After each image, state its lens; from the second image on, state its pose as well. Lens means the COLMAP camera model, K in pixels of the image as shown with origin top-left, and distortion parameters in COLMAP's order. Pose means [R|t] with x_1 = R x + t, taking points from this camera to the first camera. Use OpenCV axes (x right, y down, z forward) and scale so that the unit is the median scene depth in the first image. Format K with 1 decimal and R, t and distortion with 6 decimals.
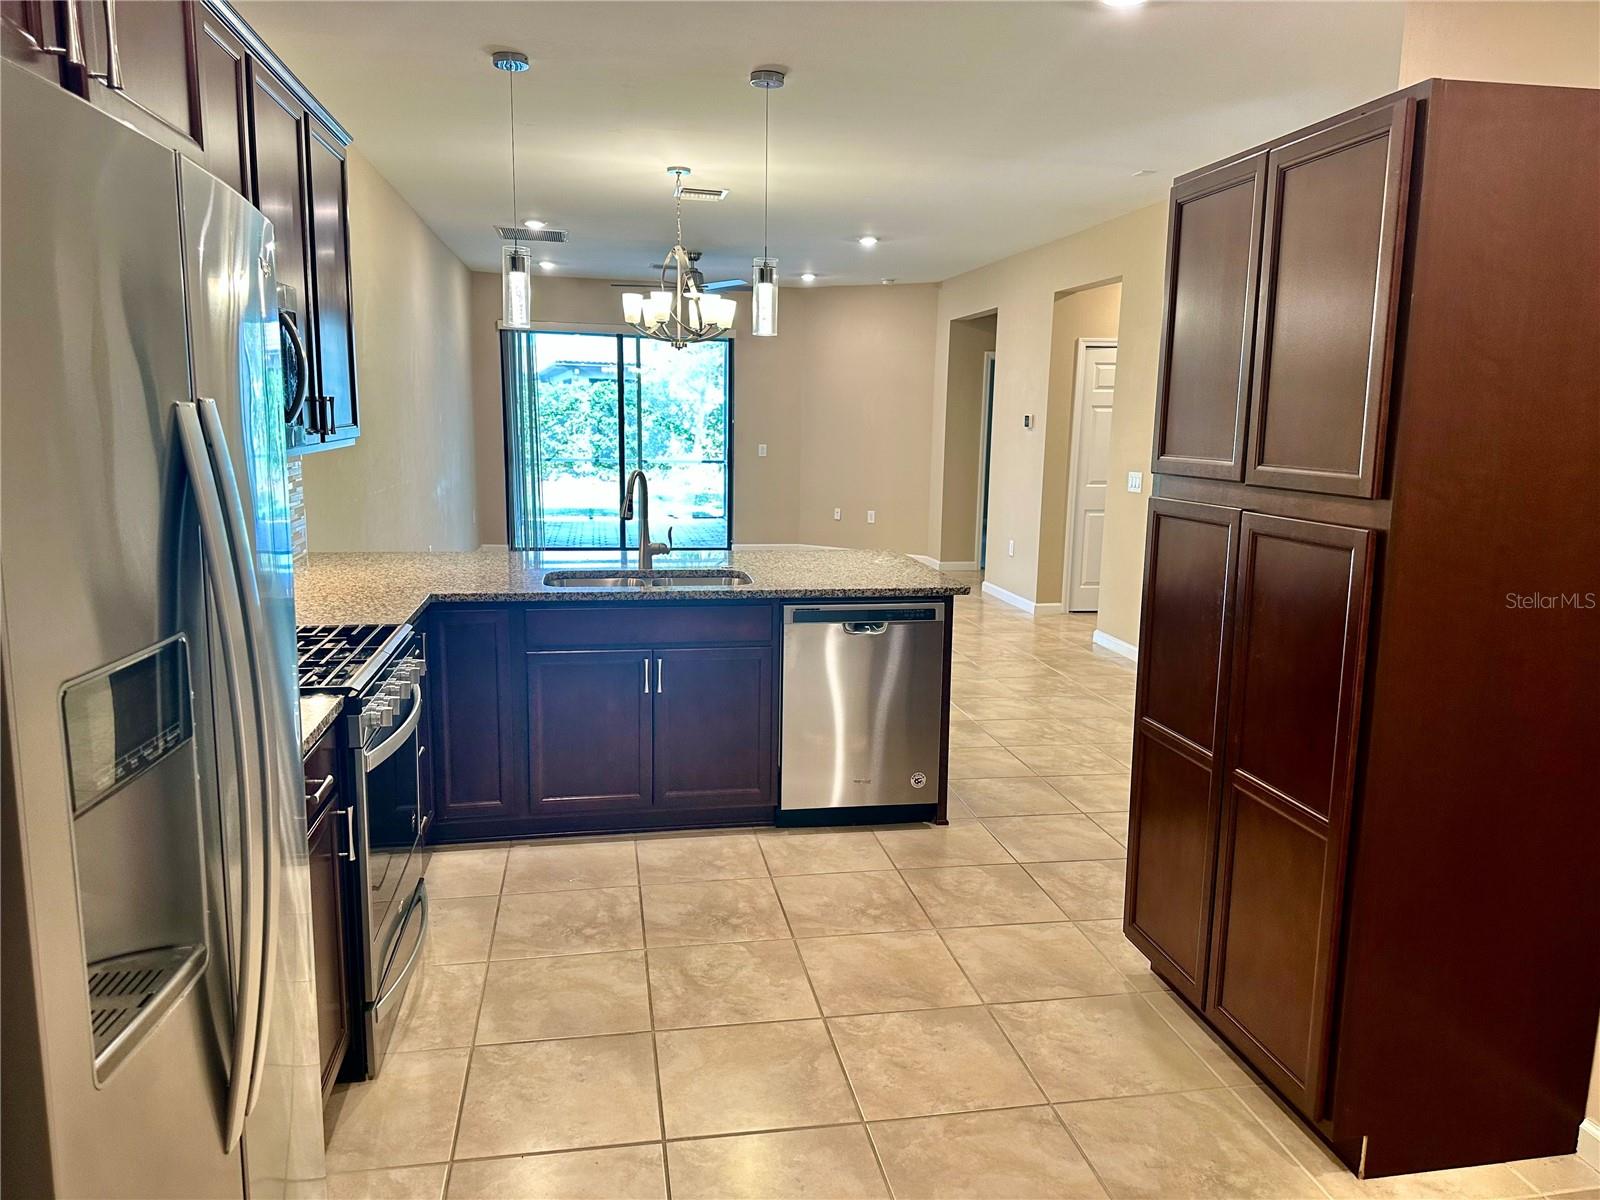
lens RADIAL K [[1139.5, 0, 799.2], [0, 1139.5, 593.8], [0, 0, 1]] dist [0.062286, -0.042745]
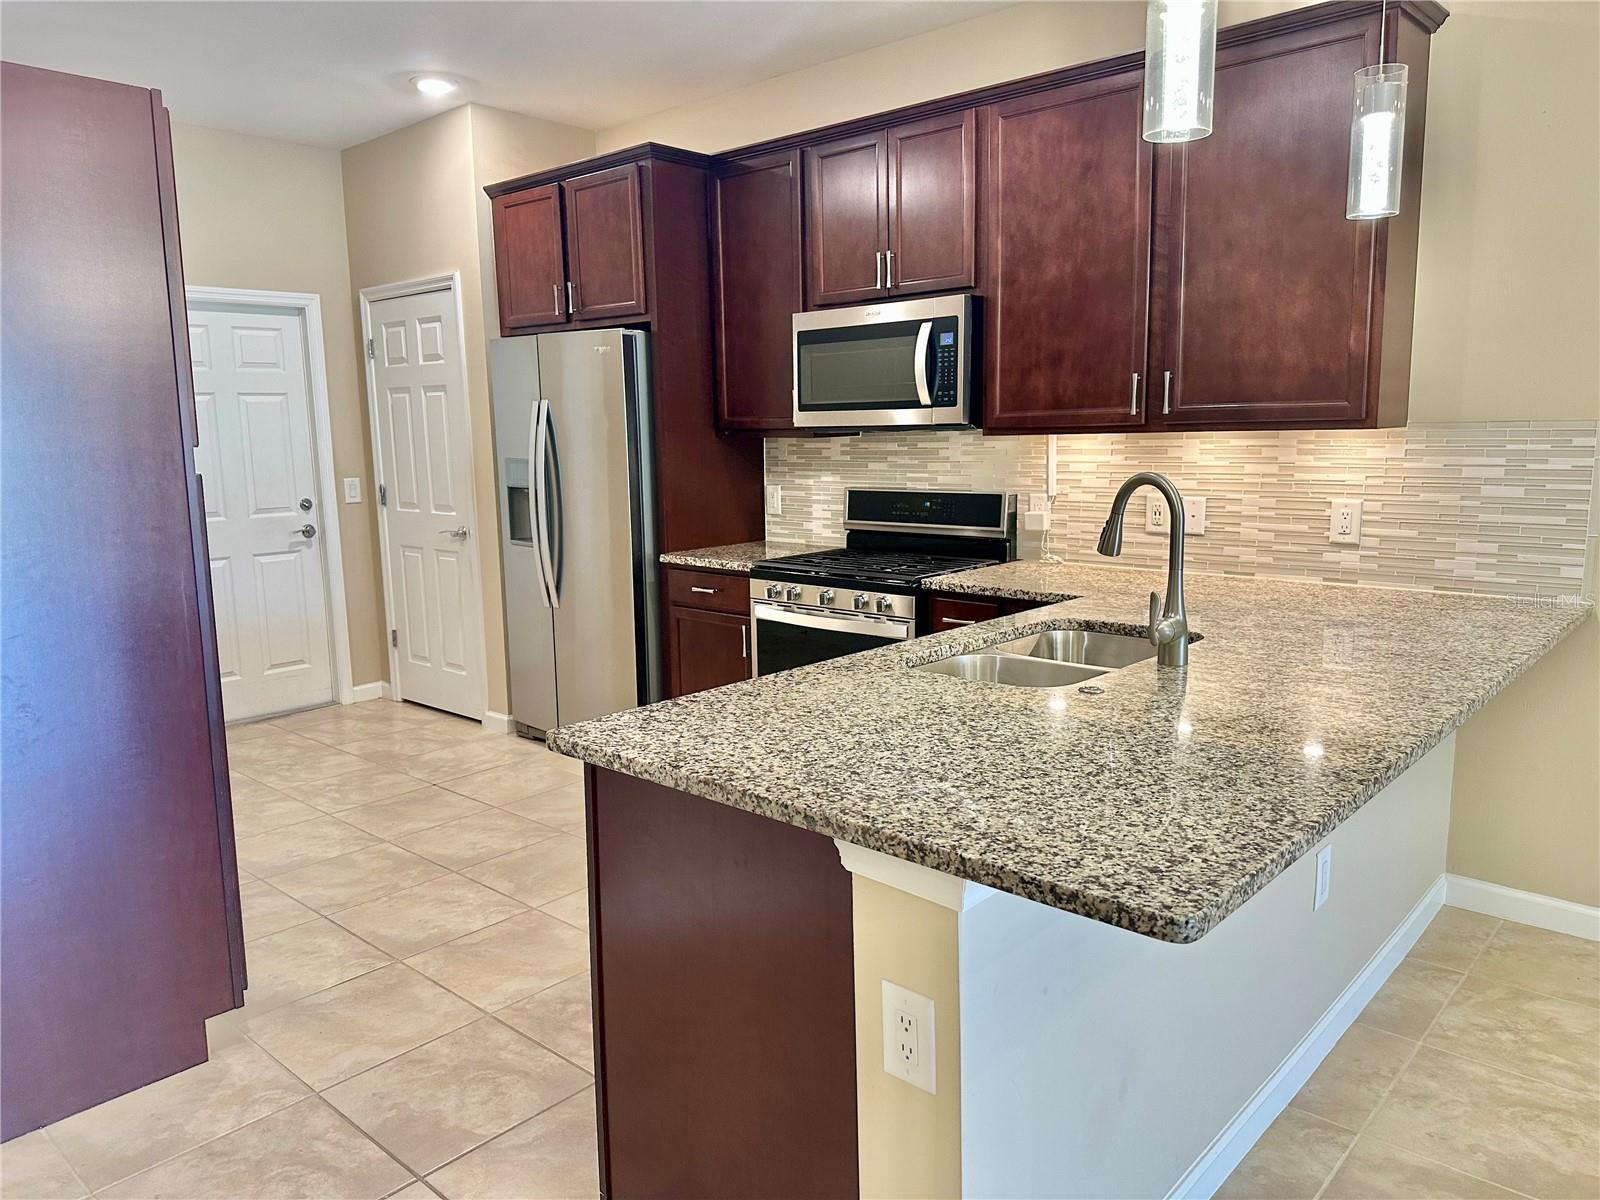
lens RADIAL K [[1139.5, 0, 755.8], [0, 1139.5, 582.4], [0, 0, 1]] dist [0.062286, -0.042745]
pose [[-0.811512, 0.078498, -0.579039, 0.403176], [-0.090724, 0.961994, 0.257560, -0.223485], [0.577250, 0.261546, -0.773548, 1.615038]]
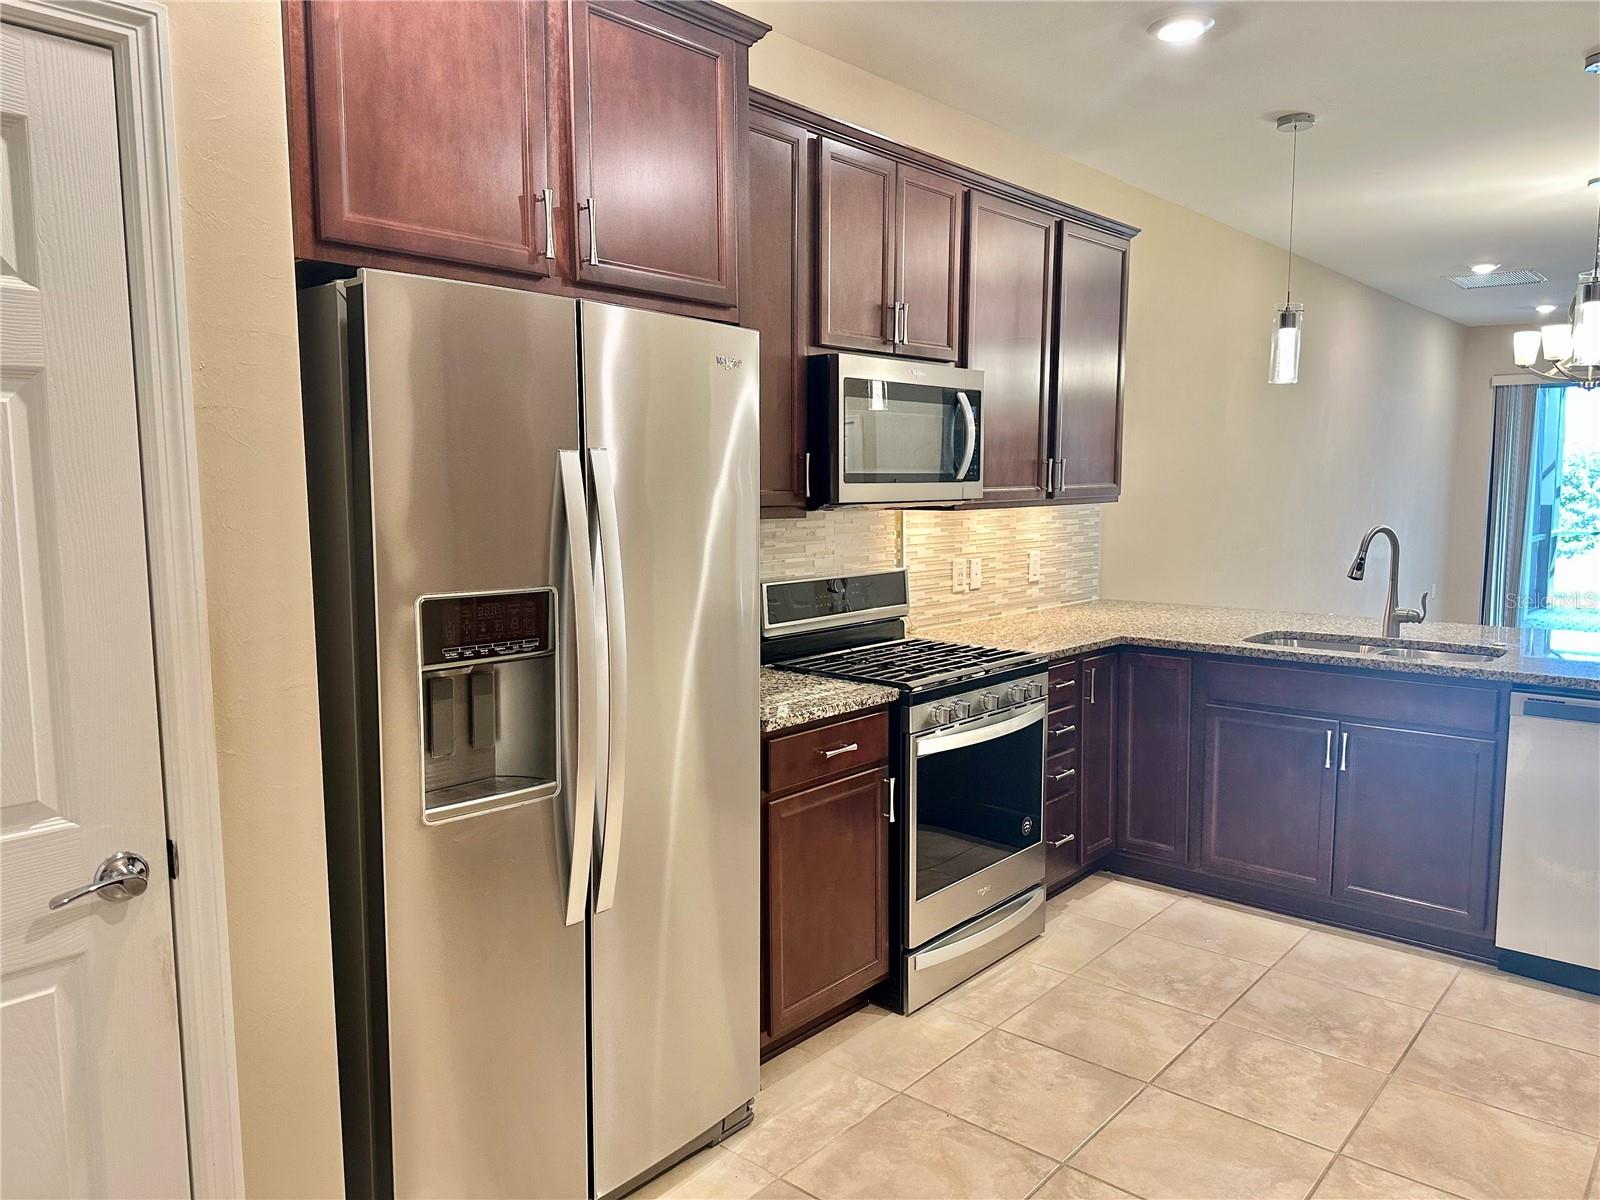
lens RADIAL K [[1139.5, 0, 796.4], [0, 1139.5, 600.9], [0, 0, 1]] dist [0.062286, -0.042745]
pose [[0.621948, 0.063272, -0.780498, 0.344821], [-0.111927, 0.993679, -0.008637, 0.011173], [0.775018, 0.092731, 0.625099, 0.093056]]
